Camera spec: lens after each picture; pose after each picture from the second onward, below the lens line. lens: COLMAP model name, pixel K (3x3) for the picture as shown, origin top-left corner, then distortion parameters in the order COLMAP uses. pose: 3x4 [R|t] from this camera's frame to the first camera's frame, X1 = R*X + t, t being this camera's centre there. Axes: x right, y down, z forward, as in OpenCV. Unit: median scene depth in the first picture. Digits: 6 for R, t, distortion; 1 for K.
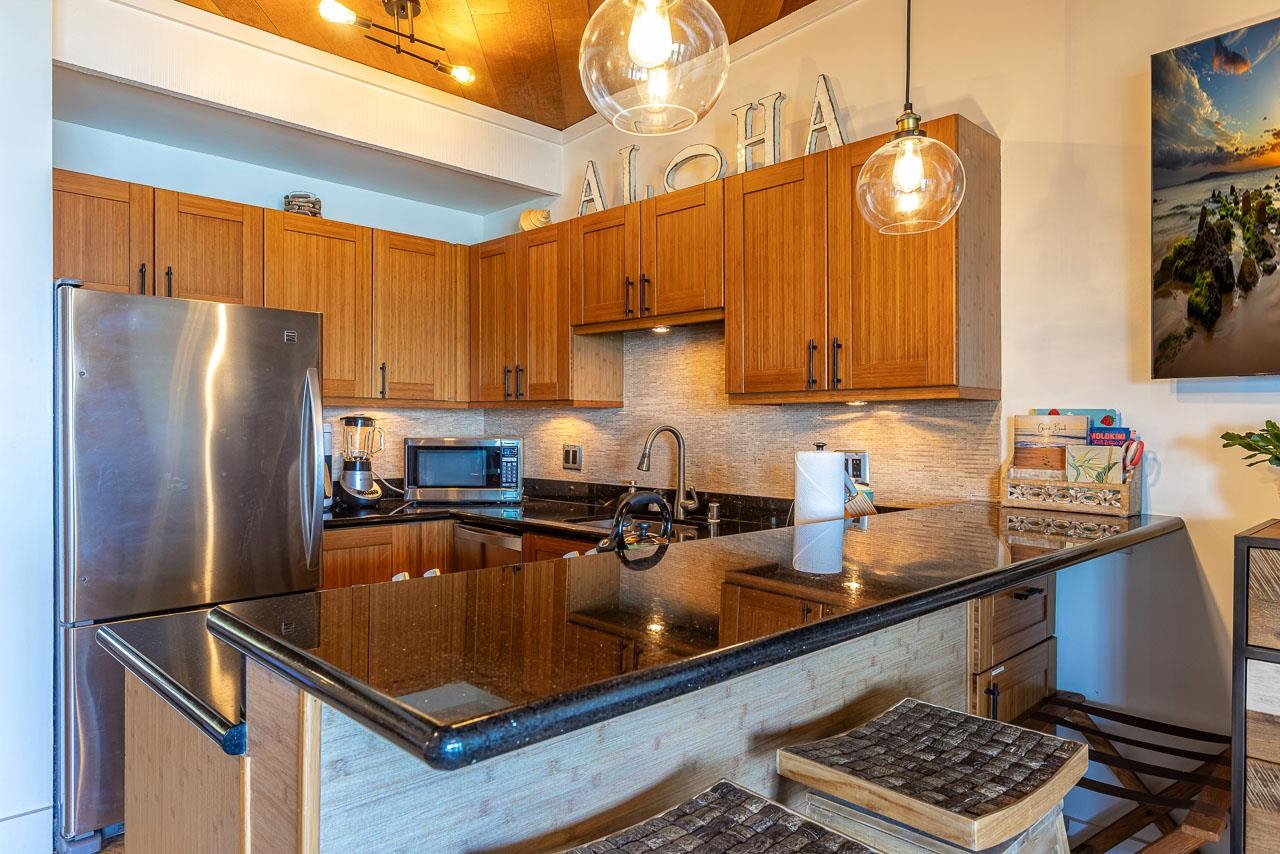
lens RADIAL K [[801.4, 0, 640.0], [0, 801.4, 427.0], [0, 0, 1]] dist [0.003172, 0.000382]
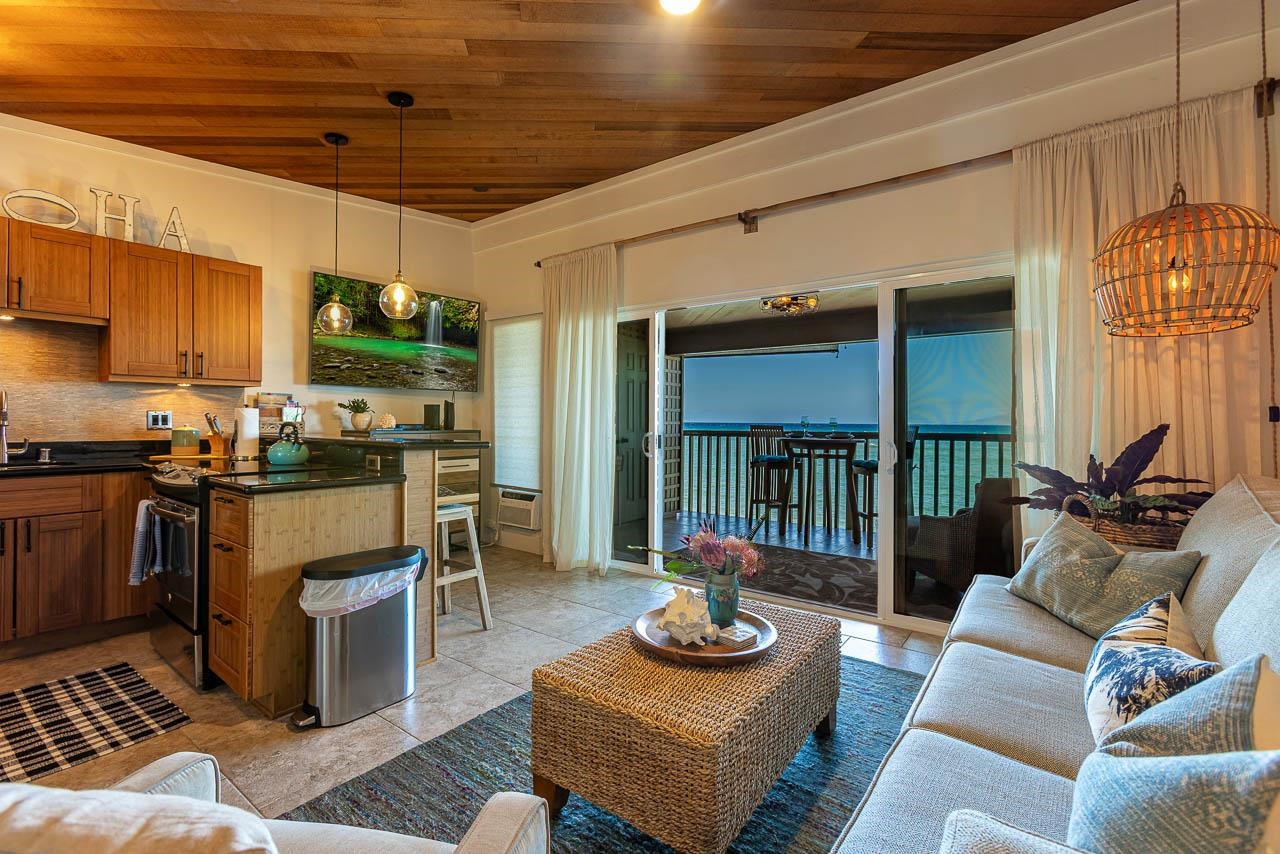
lens RADIAL K [[569.5, 0, 640.0], [0, 569.5, 427.0], [0, 0, 1]] dist [0.000906, 0.000198]
pose [[-0.153518, -0.016894, 0.988001, -1.228774], [-0.002243, 0.999857, 0.016748, 0.044685], [-0.988143, 0.000355, -0.153534, 0.138005]]
